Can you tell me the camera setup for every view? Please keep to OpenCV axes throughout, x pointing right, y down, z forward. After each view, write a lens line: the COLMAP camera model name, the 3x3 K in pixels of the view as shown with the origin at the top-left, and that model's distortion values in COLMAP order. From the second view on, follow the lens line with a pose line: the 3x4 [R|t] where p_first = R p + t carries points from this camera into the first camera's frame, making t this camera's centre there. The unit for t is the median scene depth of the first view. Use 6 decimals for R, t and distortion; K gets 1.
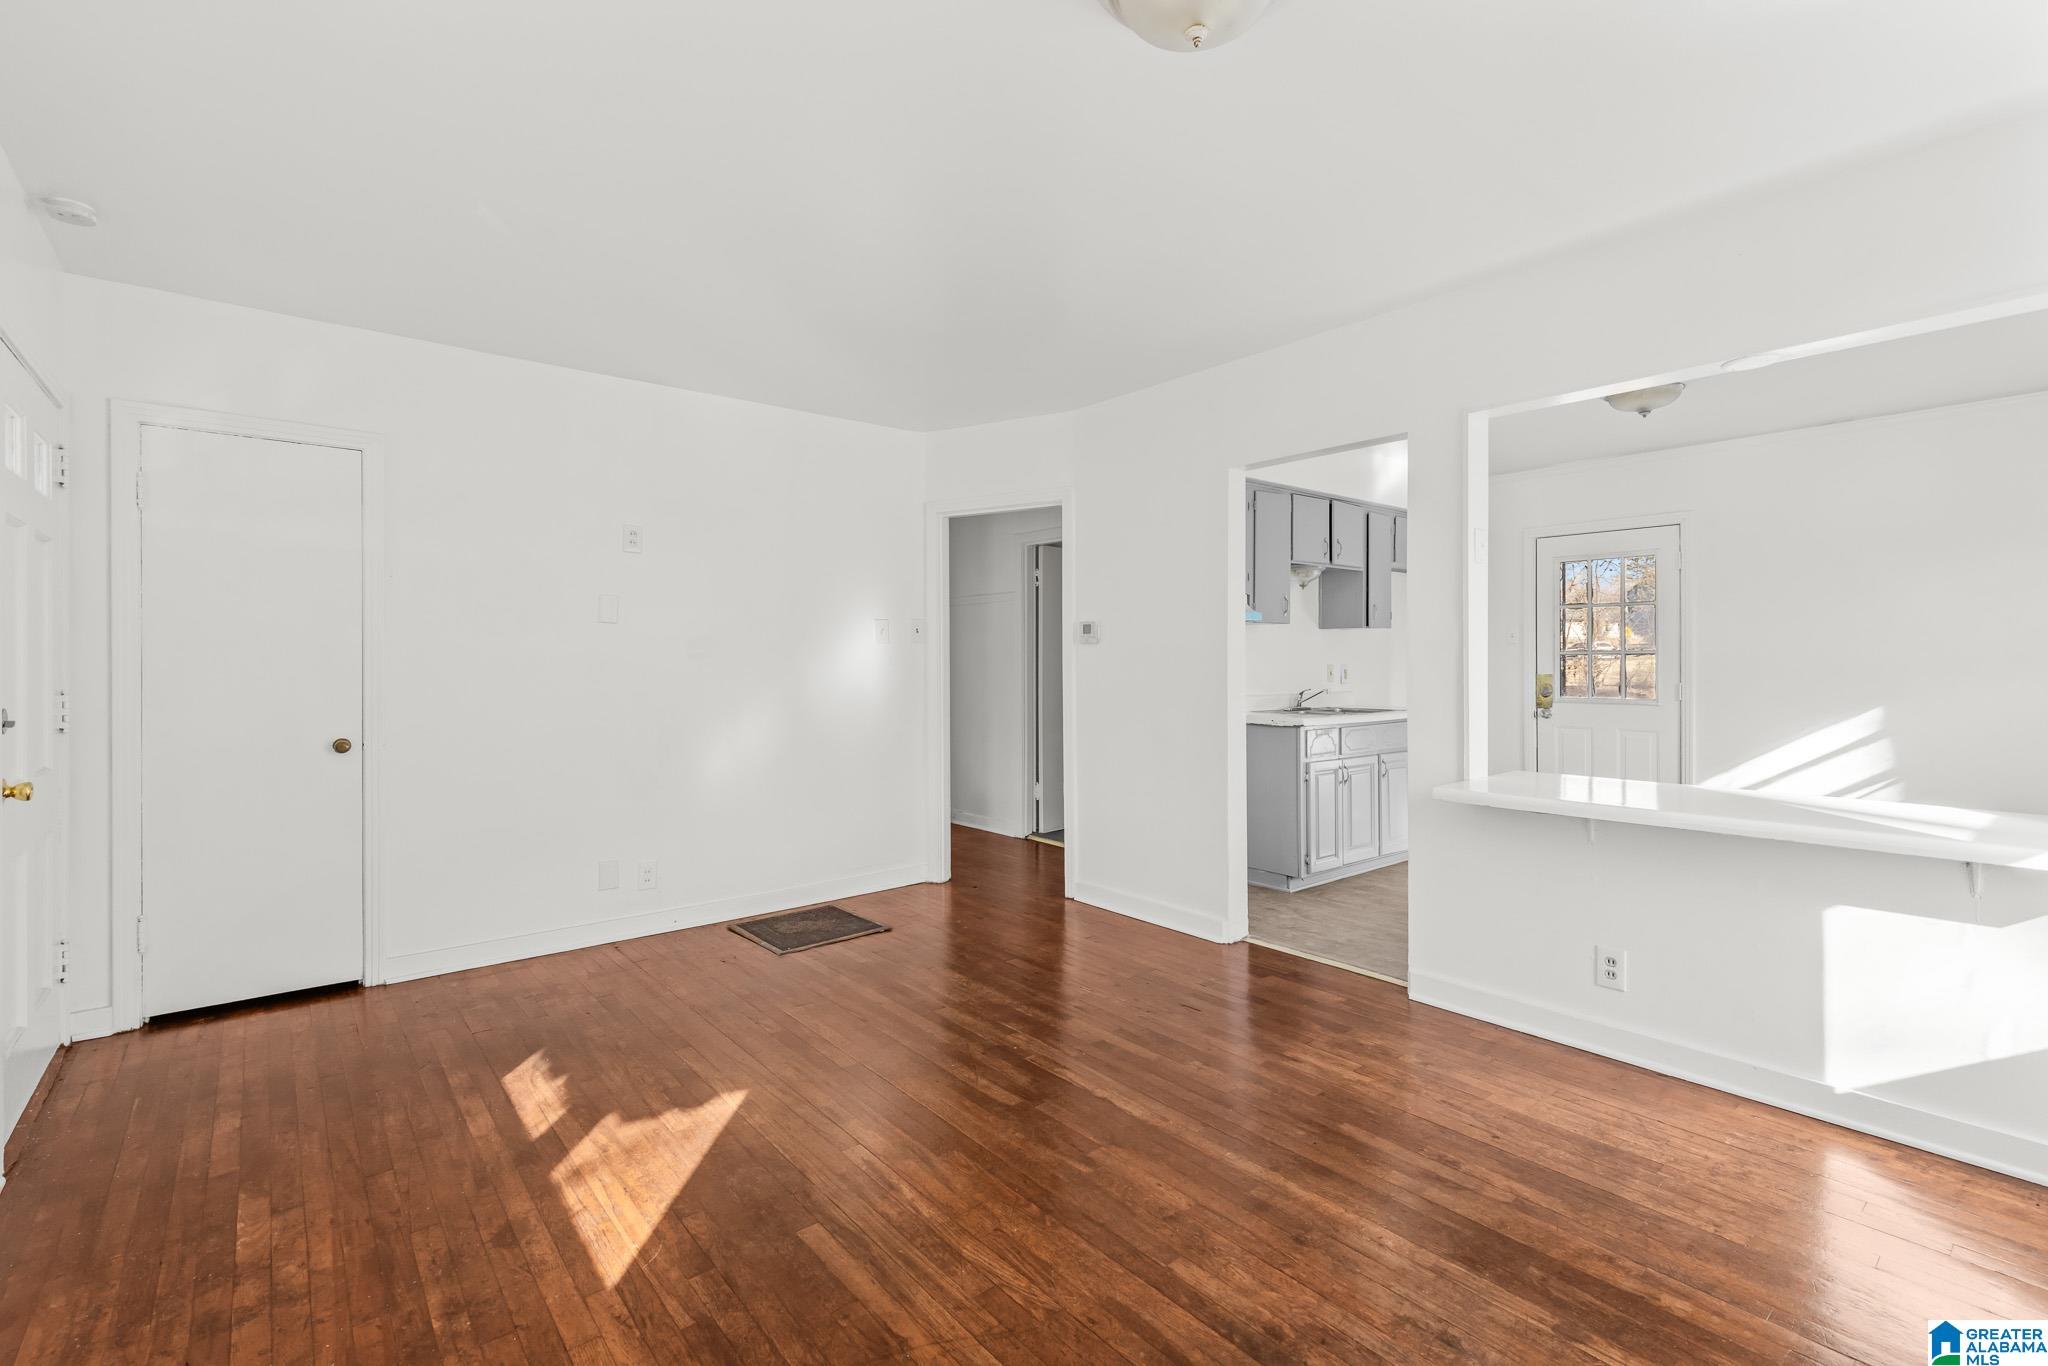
lens RADIAL K [[927.1, 0, 1020.6], [0, 927.1, 668.7], [0, 0, 1]] dist [0.010434, -0.000307]
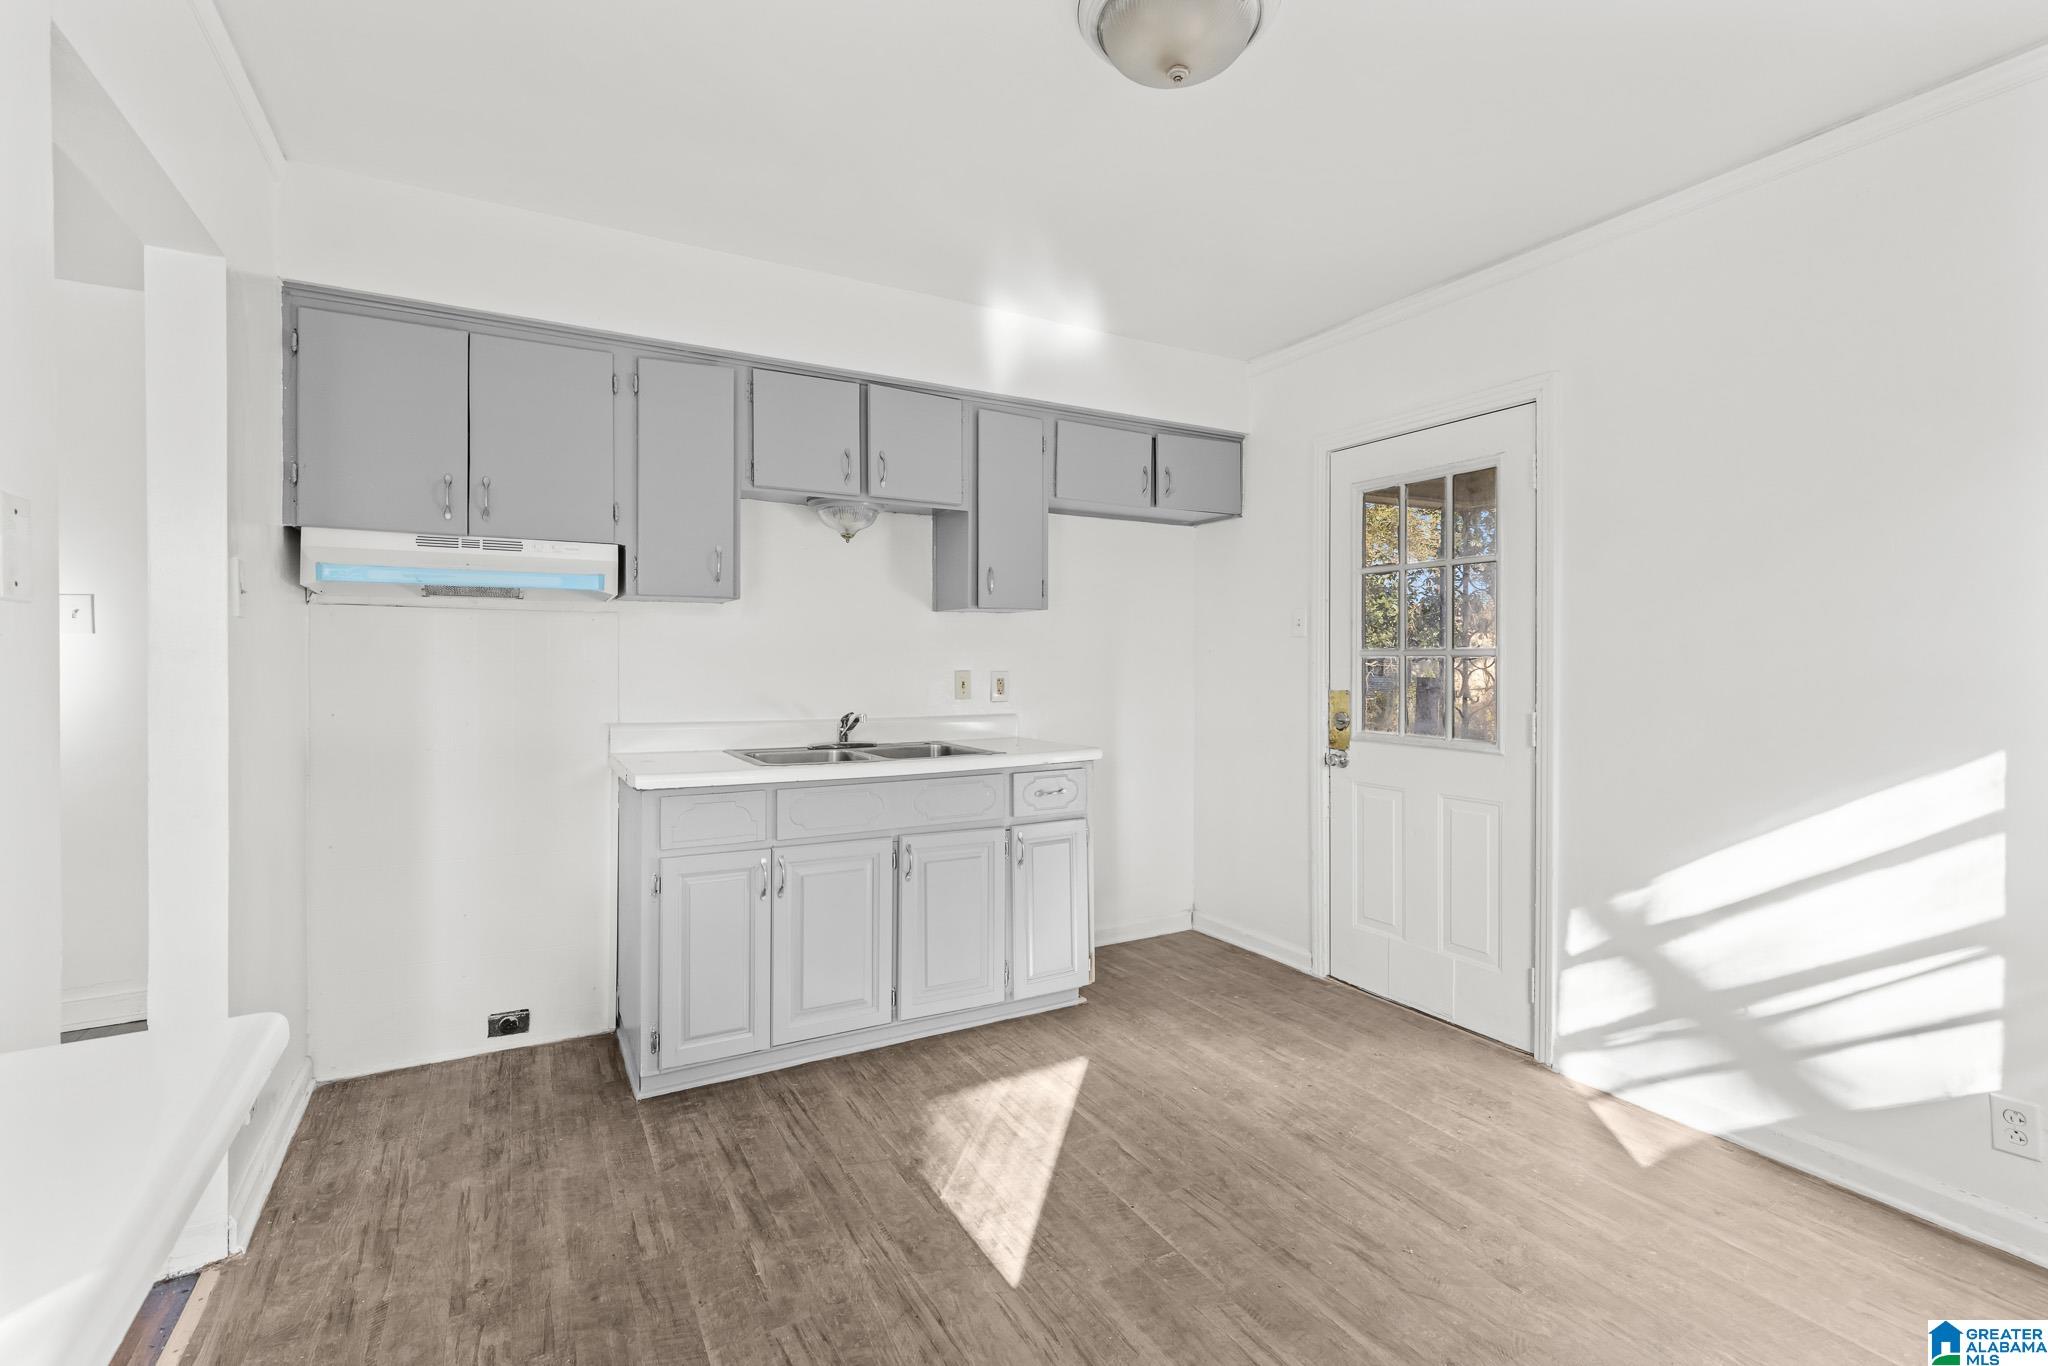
lens RADIAL K [[927.1, 0, 1021.3], [0, 927.1, 664.2], [0, 0, 1]] dist [0.010434, -0.000307]
pose [[0.982647, 0.006124, -0.185386, 0.516243], [-0.006577, 0.999977, -0.001831, -0.008137], [0.185370, 0.003019, 0.982664, 0.438748]]
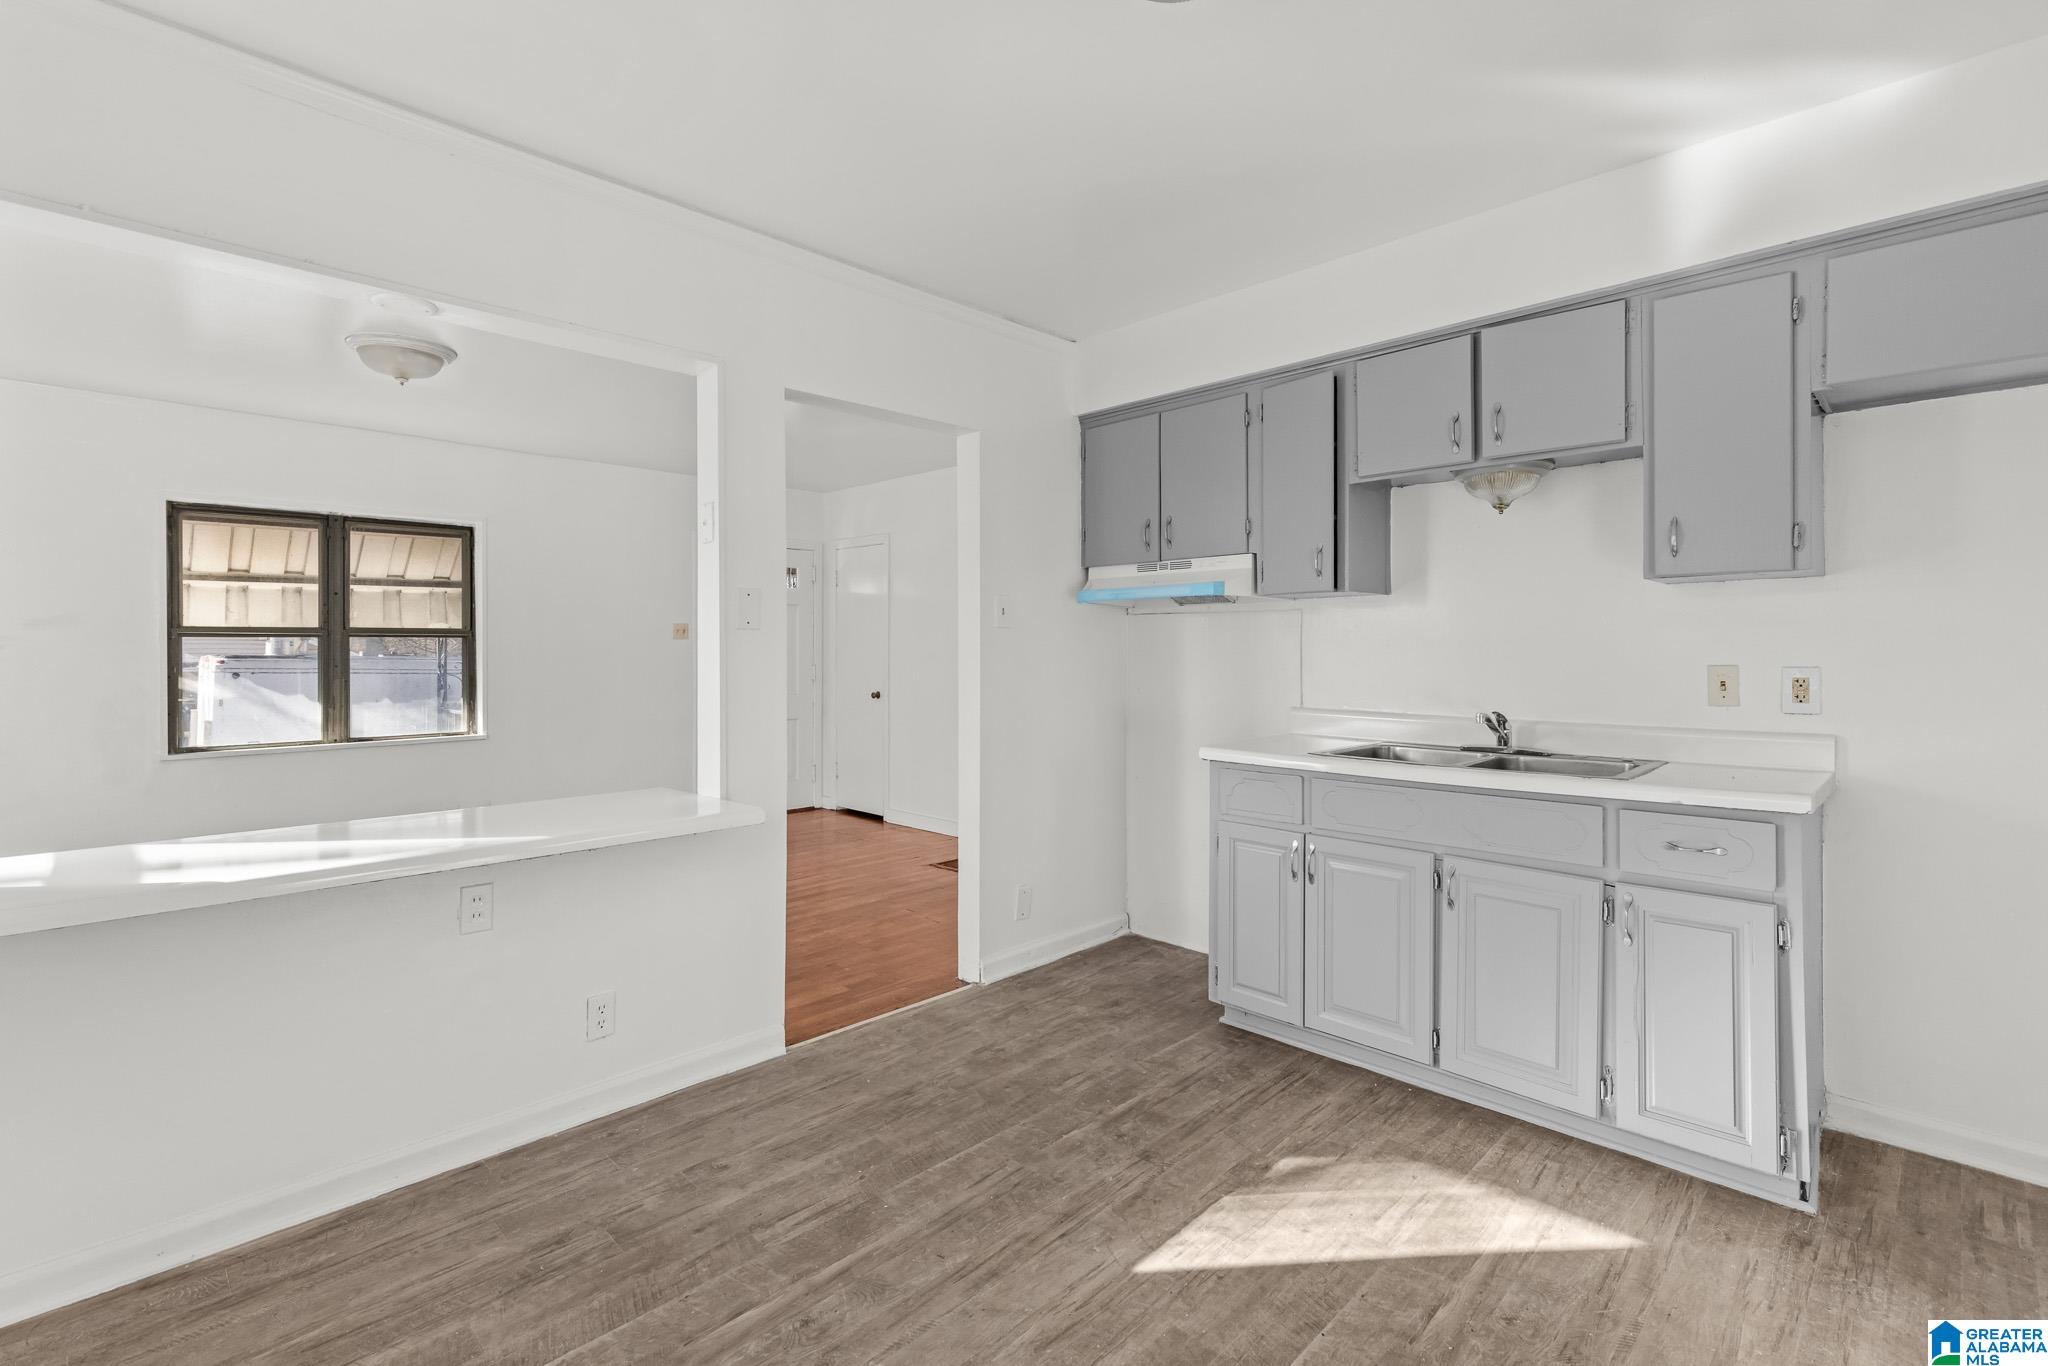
lens RADIAL K [[927.1, 0, 1013.5], [0, 927.1, 650.9], [0, 0, 1]] dist [0.010434, -0.000307]
pose [[0.091584, 0.002734, -0.995794, 0.775777], [-0.005870, 0.999980, 0.002205, -0.010668], [0.995780, 0.005644, 0.091598, 0.682710]]
